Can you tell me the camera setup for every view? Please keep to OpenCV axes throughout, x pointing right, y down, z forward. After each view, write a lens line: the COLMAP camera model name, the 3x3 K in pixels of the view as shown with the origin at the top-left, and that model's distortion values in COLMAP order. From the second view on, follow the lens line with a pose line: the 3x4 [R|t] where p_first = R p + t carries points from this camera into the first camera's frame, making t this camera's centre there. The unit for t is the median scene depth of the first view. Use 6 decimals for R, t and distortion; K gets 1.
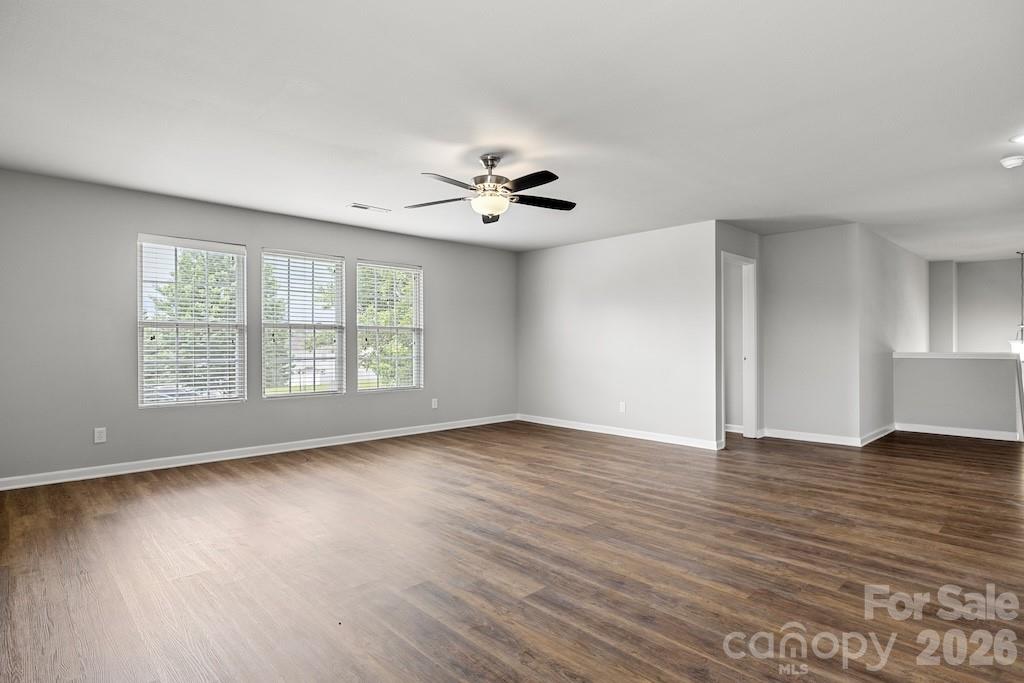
lens RADIAL K [[528.2, 0, 512.0], [0, 528.2, 341.5], [0, 0, 1]] dist [0.003465, 0.000845]
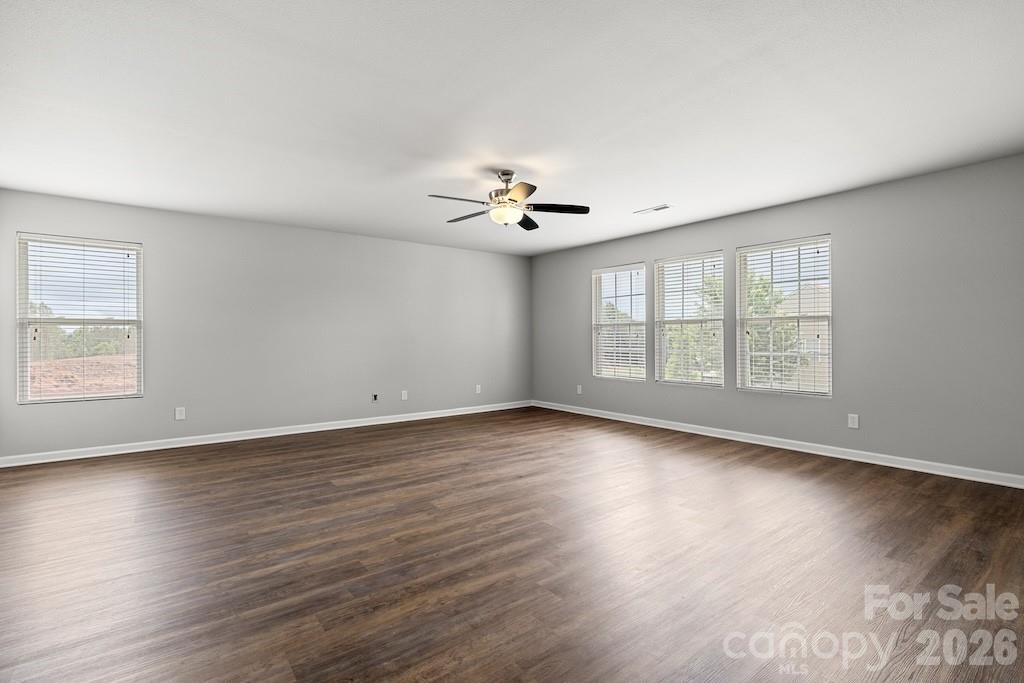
lens RADIAL K [[475.3, 0, 512.0], [0, 475.3, 341.5], [0, 0, 1]] dist [-0.002976, -0.000398]
pose [[-0.107082, 0.003211, -0.994245, 1.058459], [0.009087, 0.999956, 0.002250, 0.010458], [0.994209, -0.008794, -0.107107, 1.222971]]
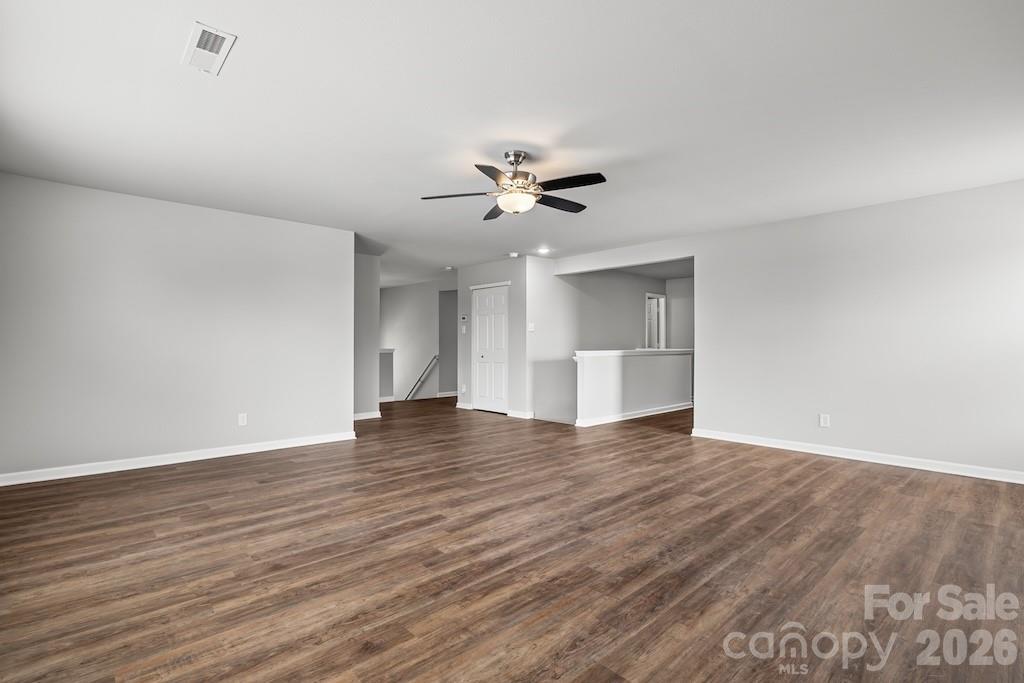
lens RADIAL K [[475.3, 0, 512.0], [0, 475.3, 341.5], [0, 0, 1]] dist [-0.002976, -0.000398]
pose [[0.019492, 0.006436, 0.999789, -1.008601], [-0.008939, 0.999940, -0.006262, 0.007776], [-0.999770, -0.008815, 0.019548, 1.081057]]
